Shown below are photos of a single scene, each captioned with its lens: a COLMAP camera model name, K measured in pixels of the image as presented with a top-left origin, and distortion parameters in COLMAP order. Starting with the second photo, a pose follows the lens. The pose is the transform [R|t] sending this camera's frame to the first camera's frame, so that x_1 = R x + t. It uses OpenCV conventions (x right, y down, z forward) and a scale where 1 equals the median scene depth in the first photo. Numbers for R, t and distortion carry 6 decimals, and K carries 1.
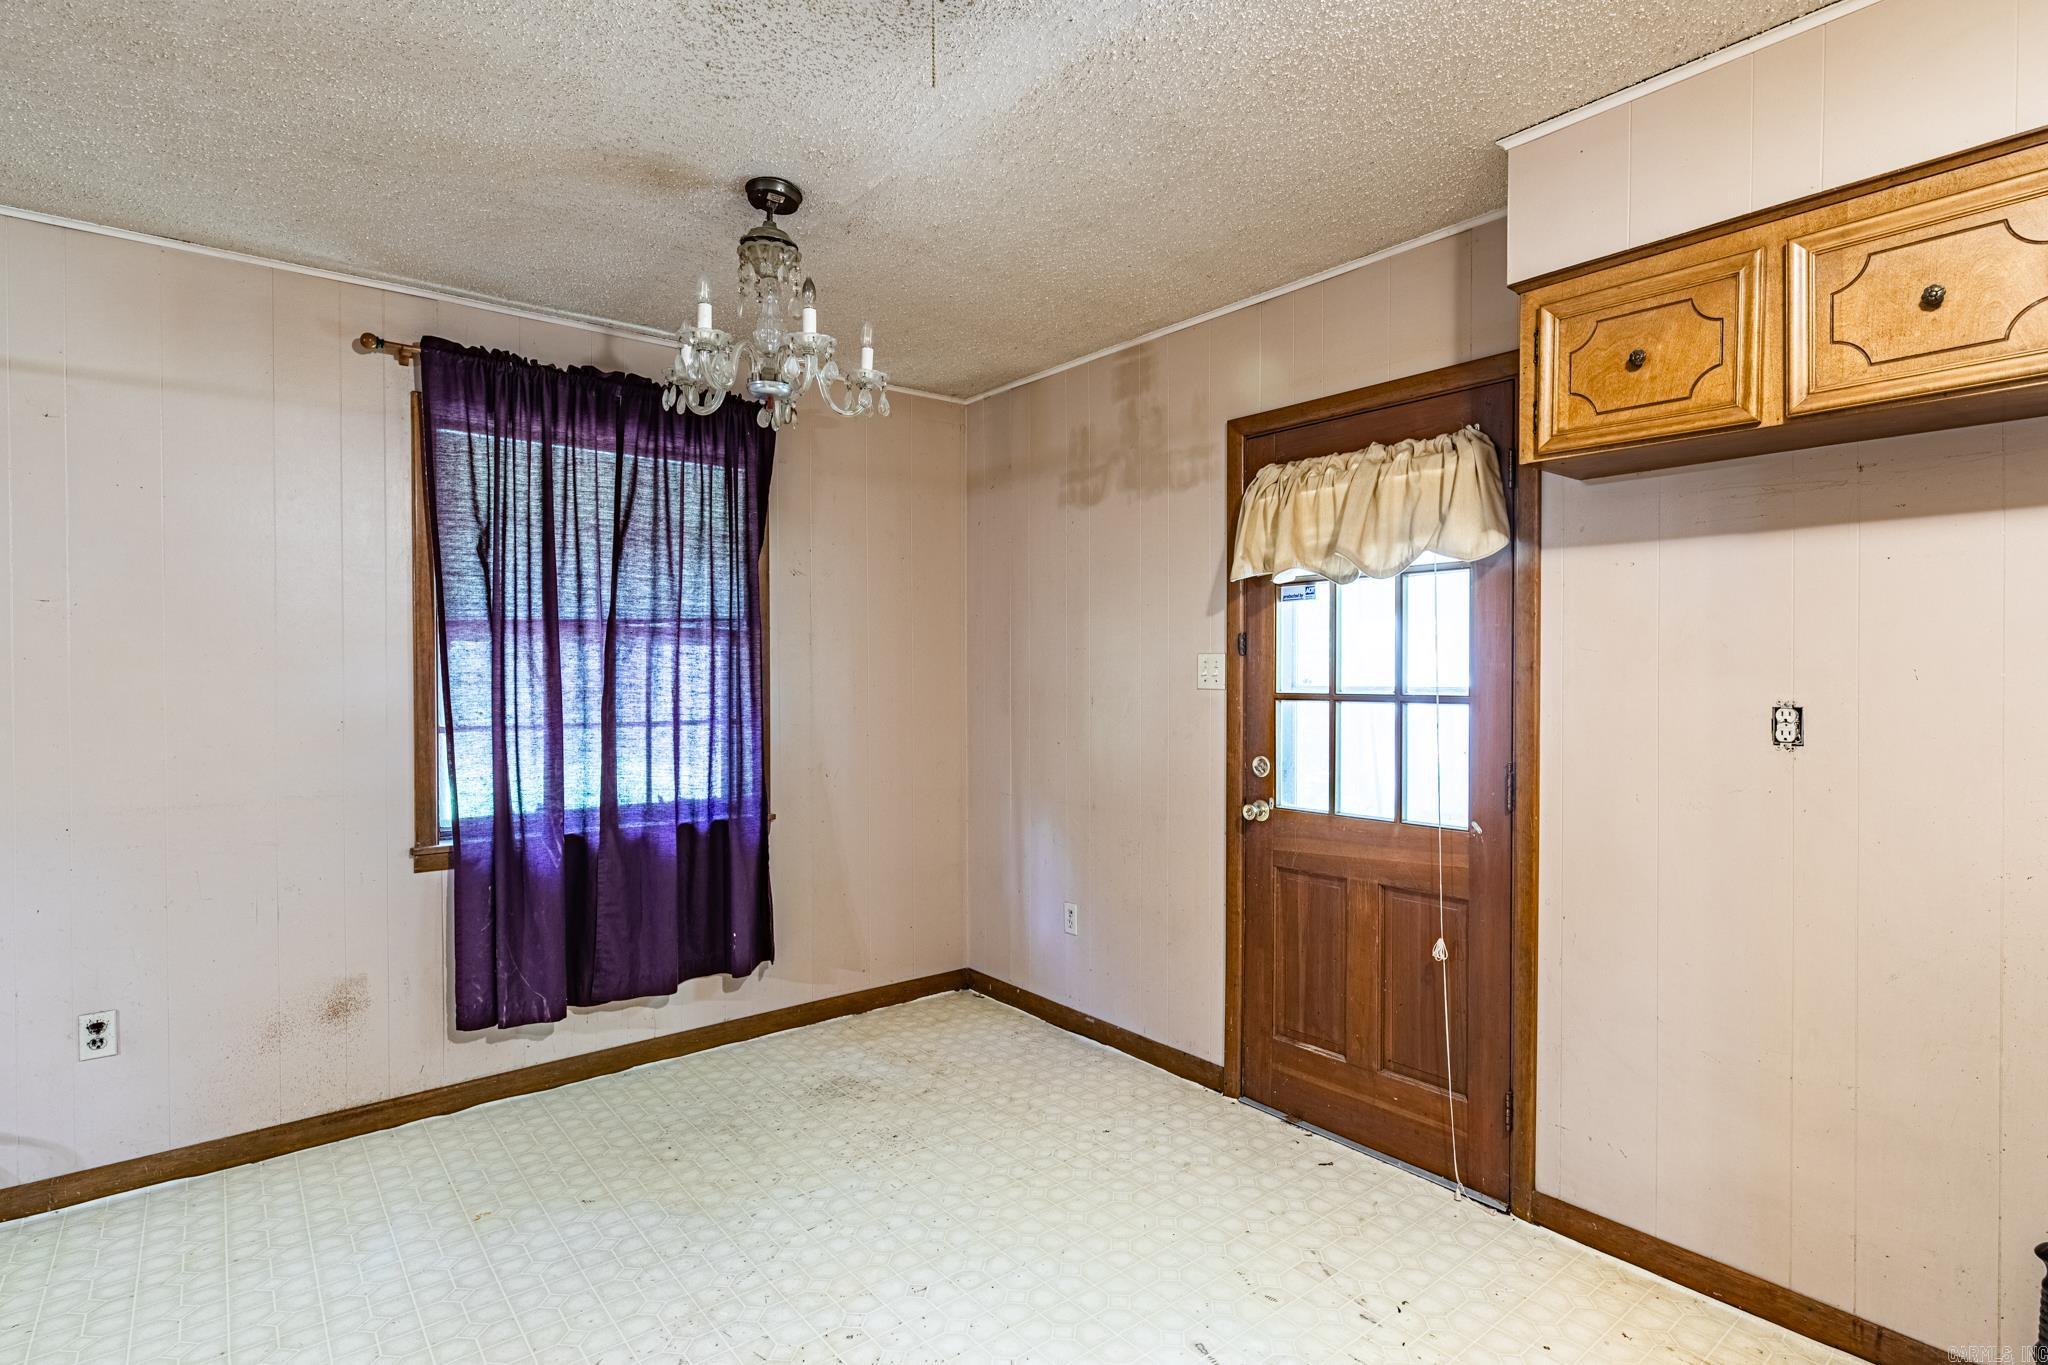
lens RADIAL K [[1006.3, 0, 1033.1], [0, 1006.3, 683.7], [0, 0, 1]] dist [0.000746, -0.000530]
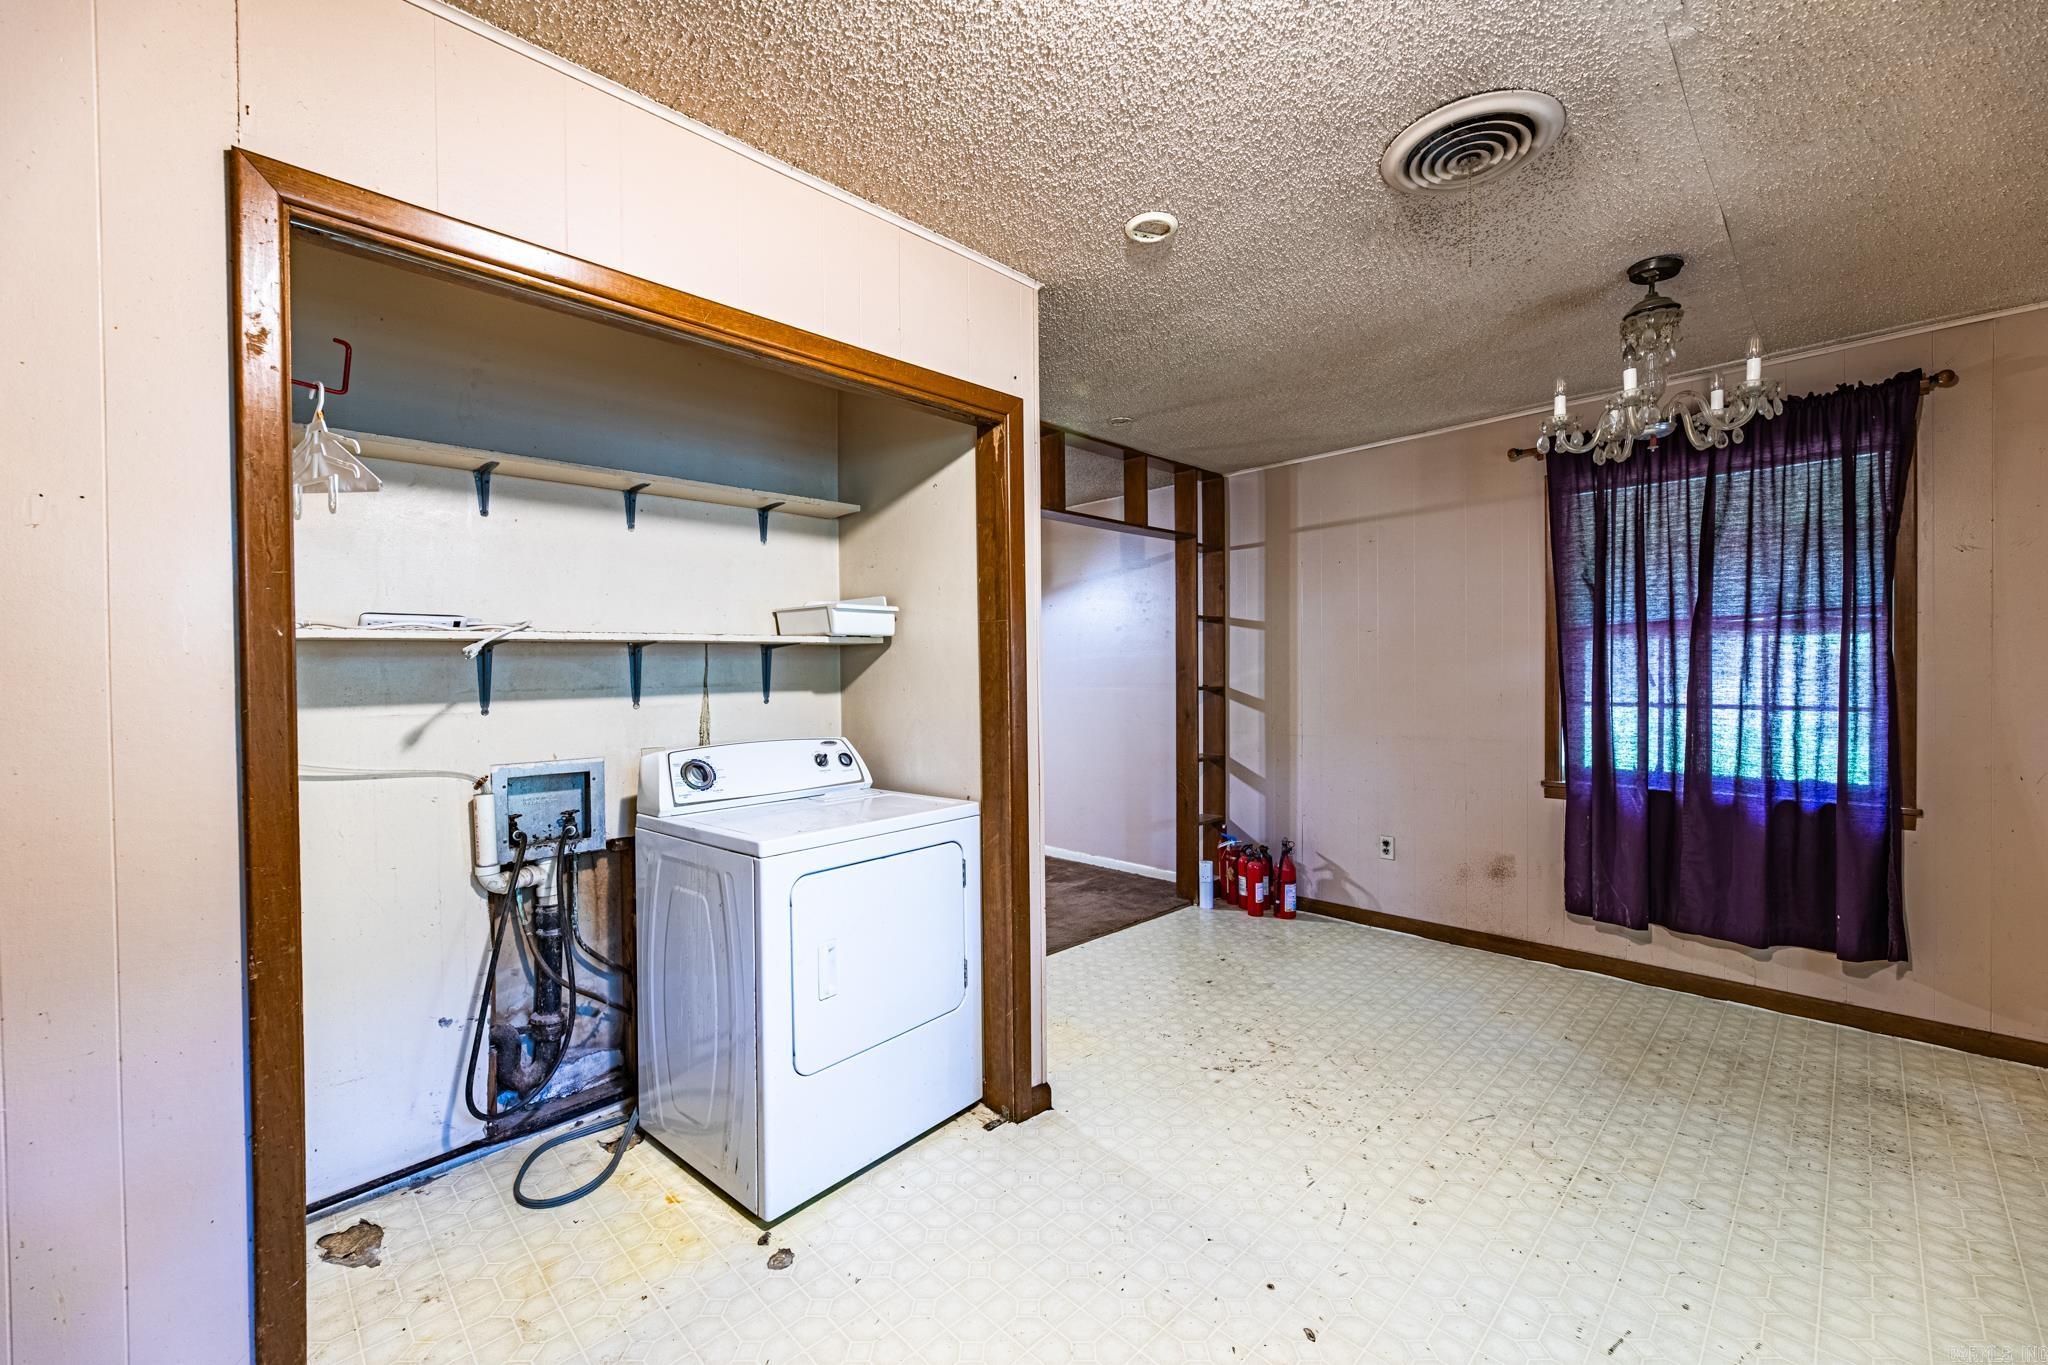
lens RADIAL K [[821.7, 0, 1030.4], [0, 821.7, 685.4], [0, 0, 1]] dist [0.000034, 0.000042]
pose [[0.098352, 0.017437, -0.994999, 0.491866], [-0.001122, 0.999848, 0.017411, 0.000804], [0.995151, -0.000596, 0.098357, 0.110692]]
